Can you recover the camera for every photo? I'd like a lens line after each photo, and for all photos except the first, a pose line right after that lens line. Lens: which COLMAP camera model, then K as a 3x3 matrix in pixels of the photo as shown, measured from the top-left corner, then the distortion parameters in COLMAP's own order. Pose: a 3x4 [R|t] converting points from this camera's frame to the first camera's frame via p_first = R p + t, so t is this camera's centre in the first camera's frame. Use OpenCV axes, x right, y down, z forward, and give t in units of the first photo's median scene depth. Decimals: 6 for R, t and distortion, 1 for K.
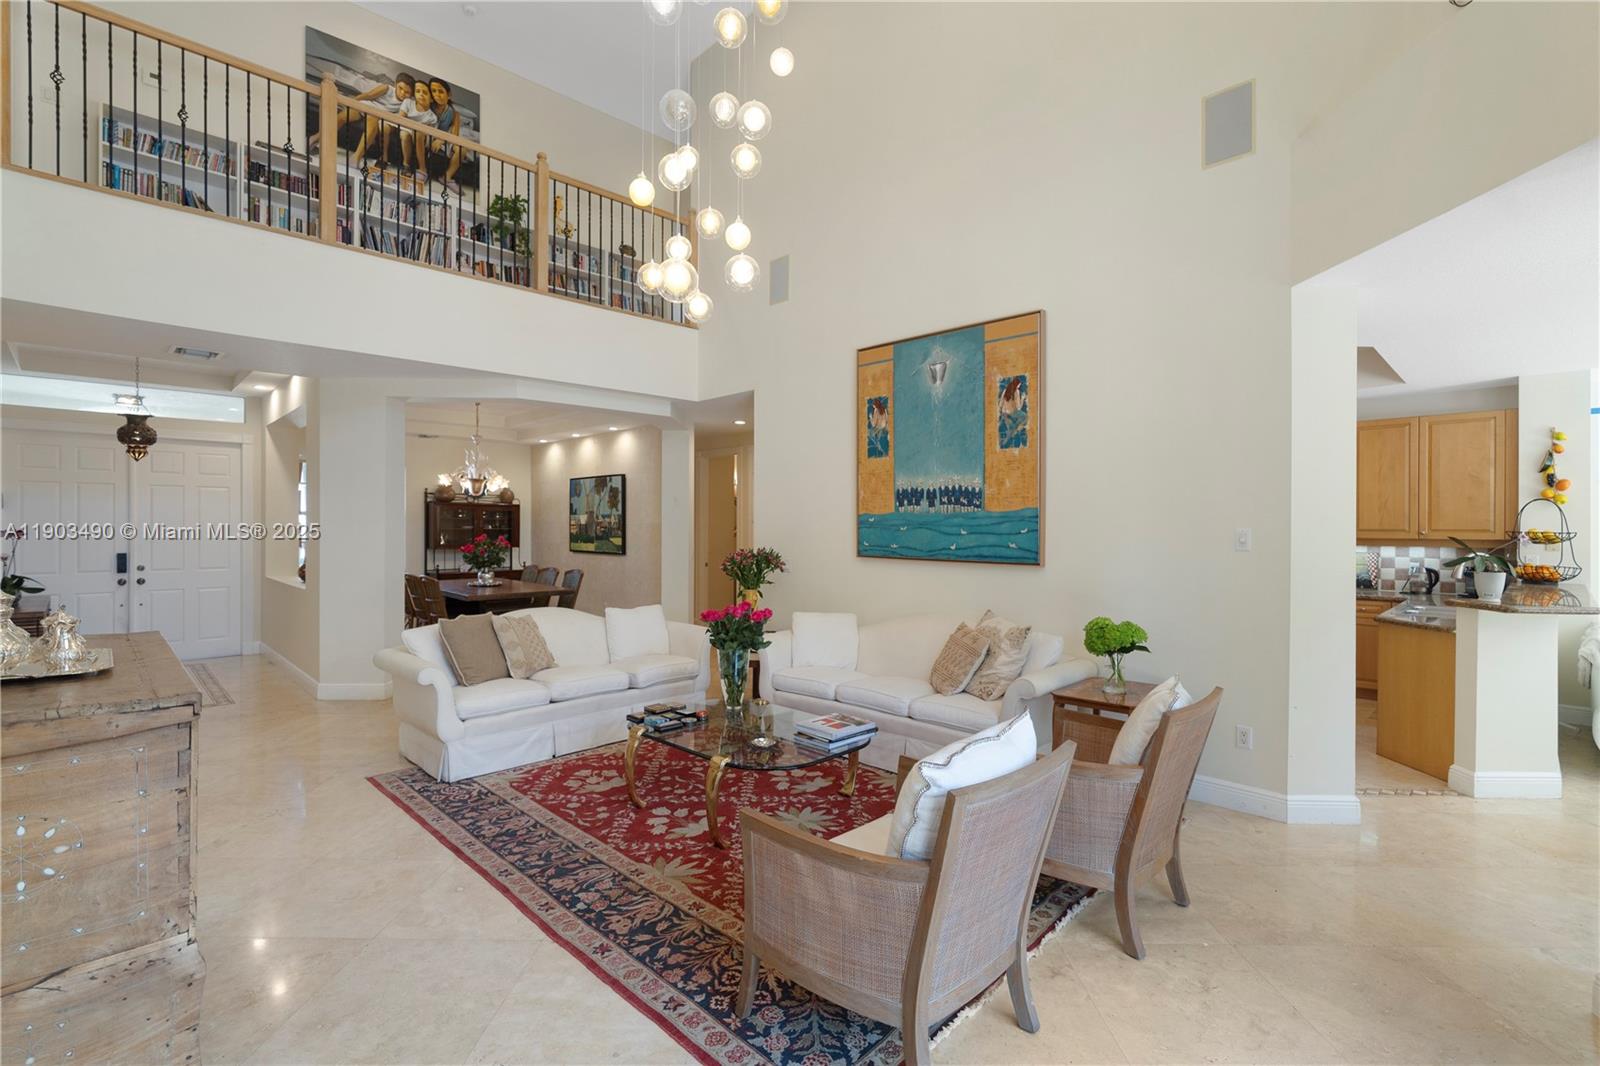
lens RADIAL K [[732.6, 0, 798.8], [0, 732.6, 531.0], [0, 0, 1]] dist [-0.012143, 0.002447]
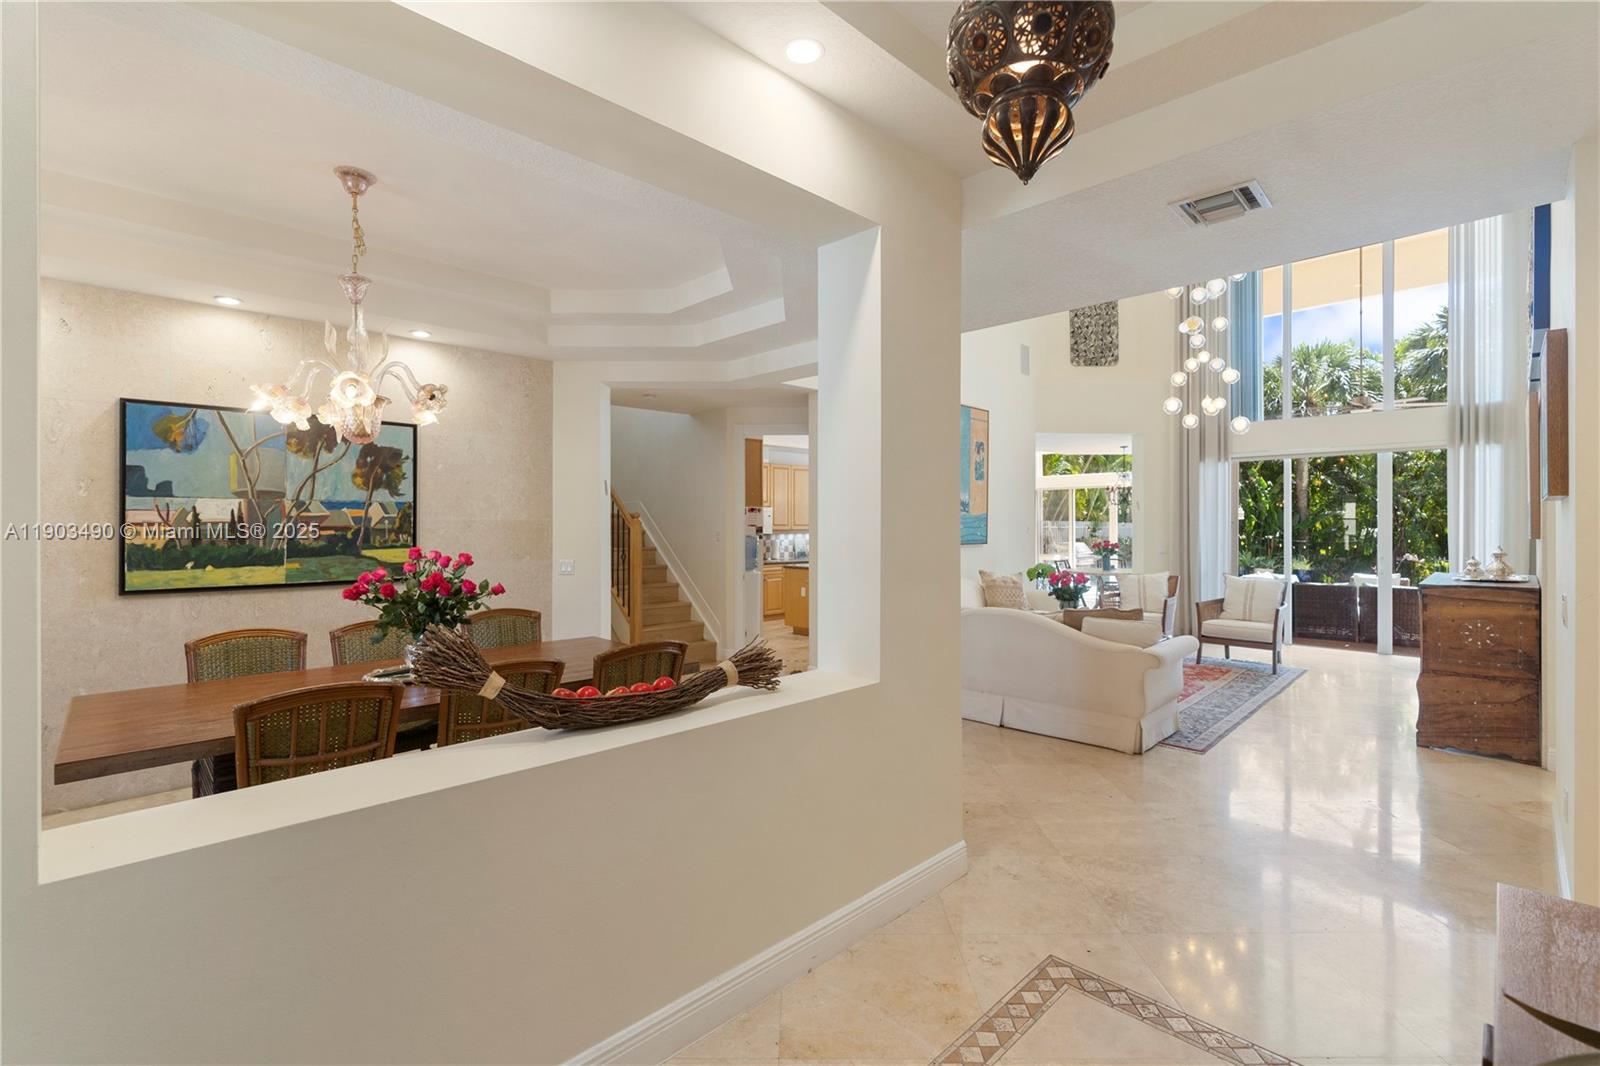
lens RADIAL K [[732.6, 0, 800.7], [0, 732.6, 527.3], [0, 0, 1]] dist [-0.012143, 0.002447]
pose [[-0.020371, -0.006563, 0.999771, -1.489243], [0.009280, 0.999934, 0.006753, -0.012647], [-0.999749, 0.009416, -0.020309, 1.443851]]
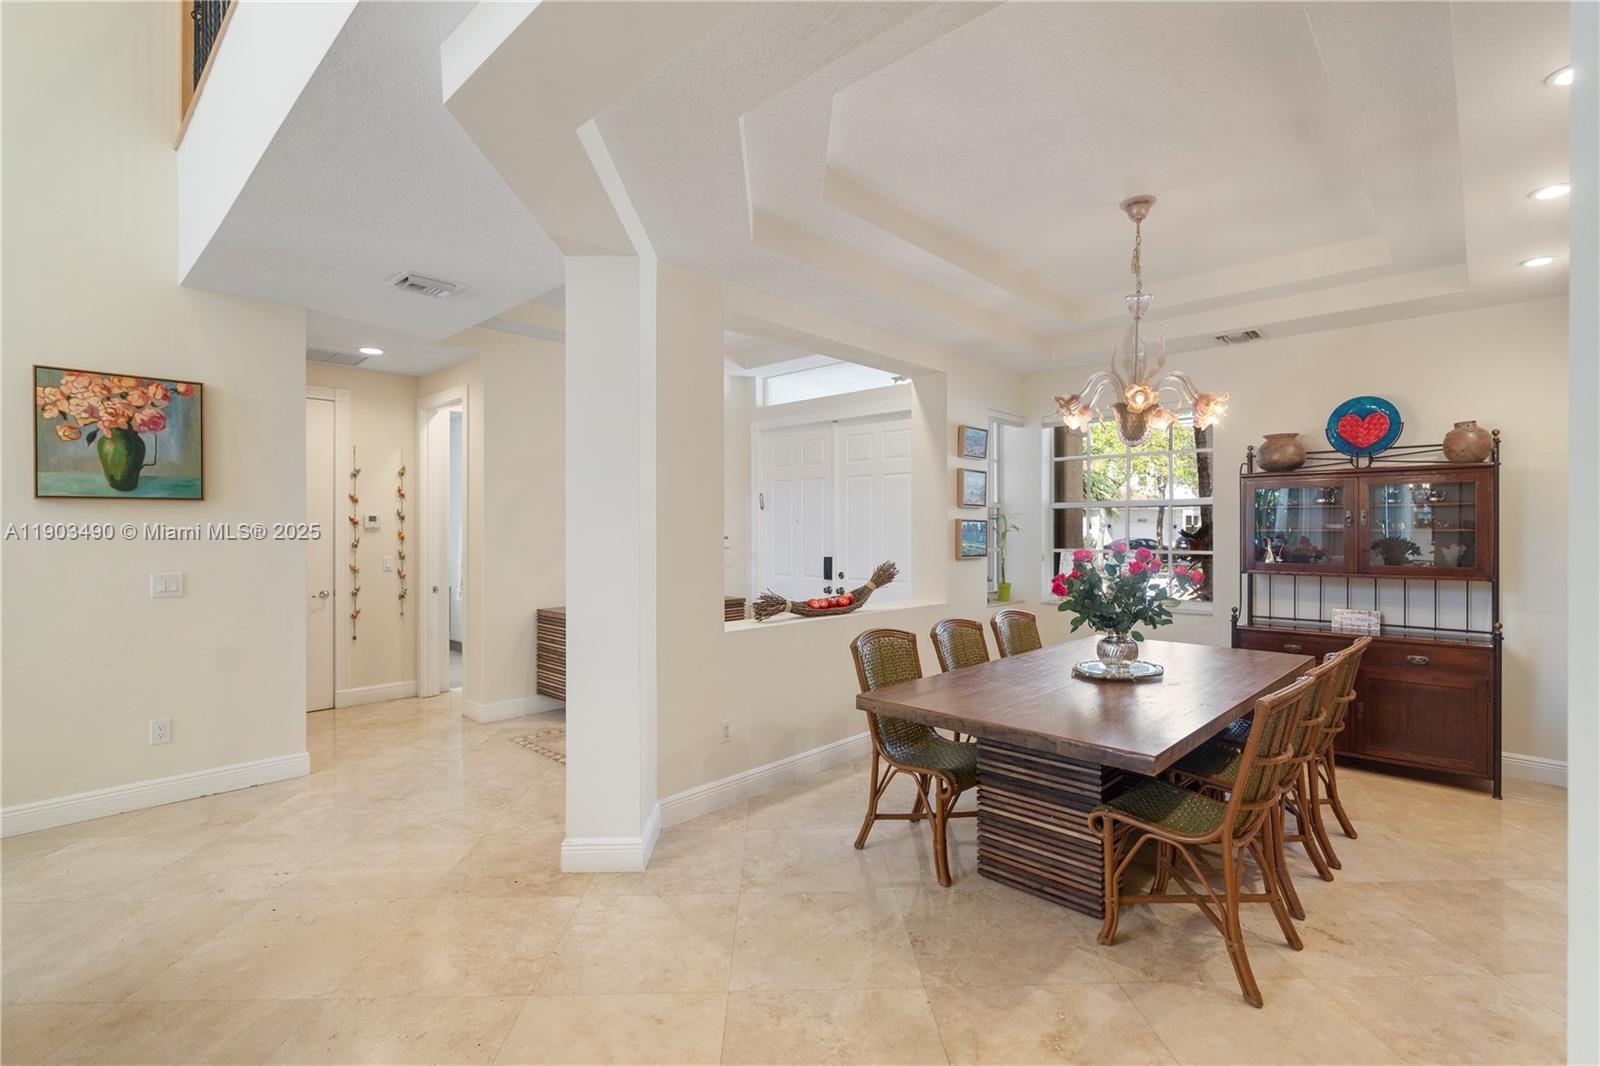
lens RADIAL K [[732.6, 0, 790.1], [0, 732.6, 531.2], [0, 0, 1]] dist [-0.012143, 0.002447]
pose [[0.036889, -0.005667, -0.999303, -0.094126], [-0.003570, 0.999977, -0.005803, 0.008111], [0.999313, 0.003781, 0.036868, 1.515663]]
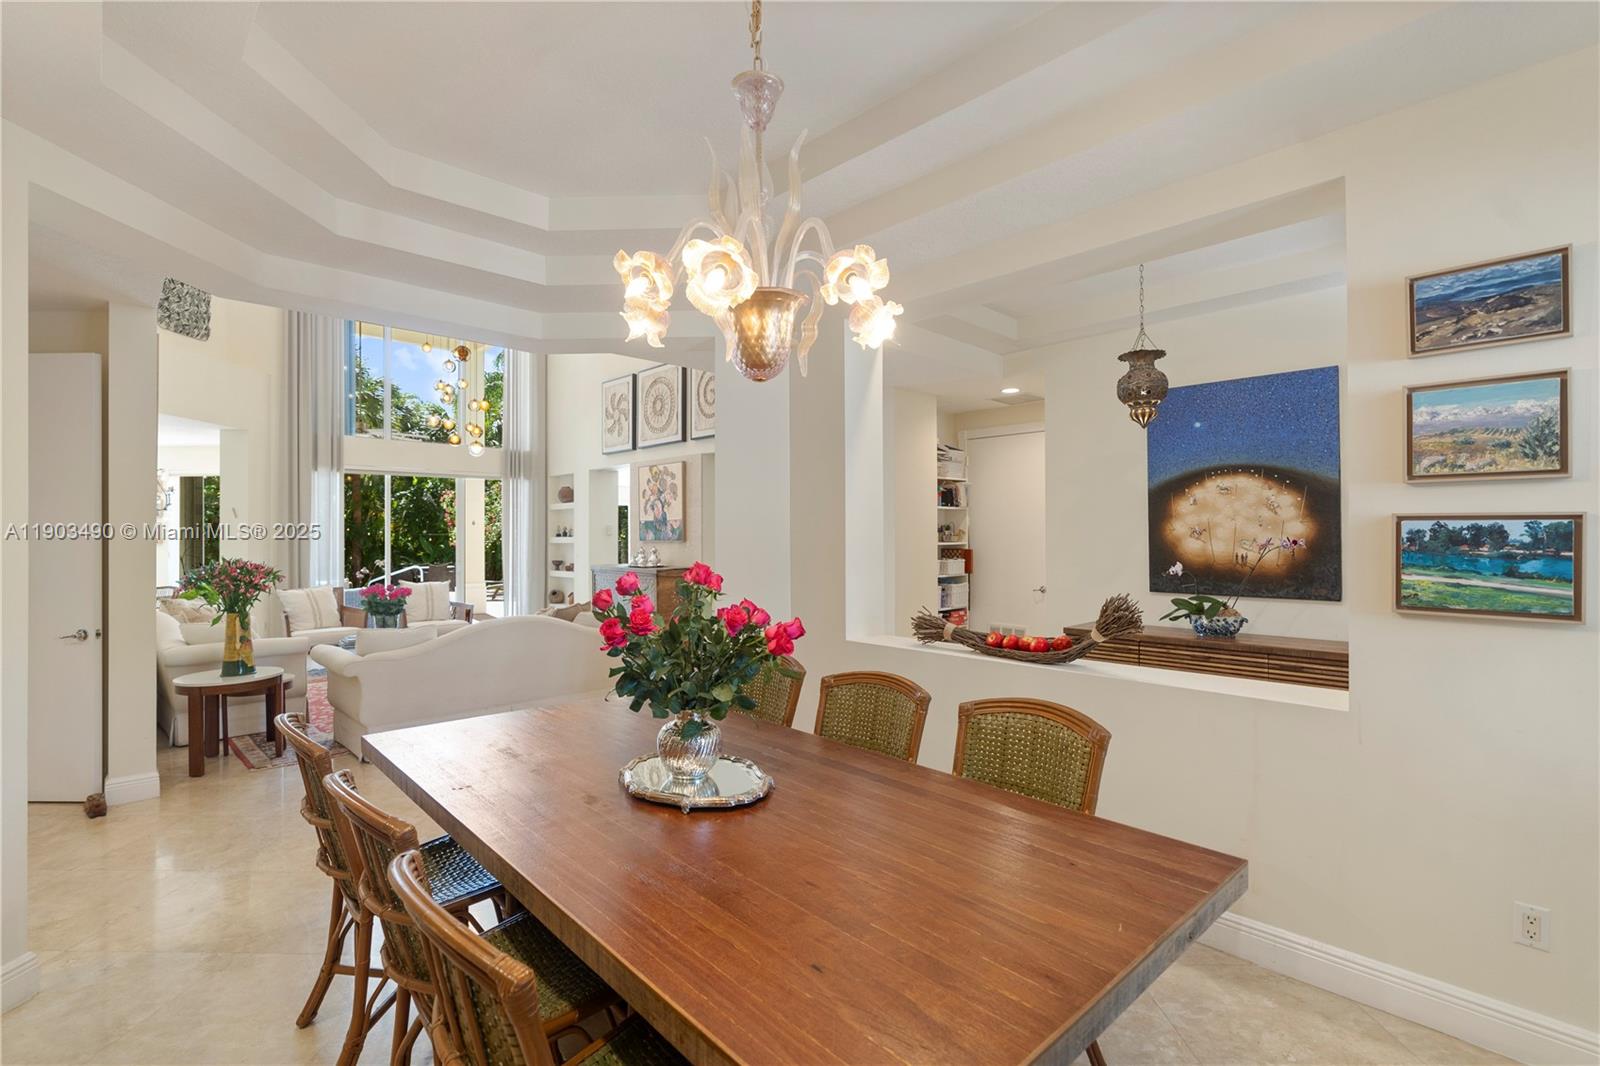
lens RADIAL K [[732.6, 0, 801.9], [0, 732.6, 534.5], [0, 0, 1]] dist [-0.012143, 0.002447]
pose [[-0.999580, -0.003822, 0.028720, -0.879224], [-0.003760, 0.999990, 0.002233, -0.005112], [-0.028728, 0.002124, -0.999585, 2.171396]]
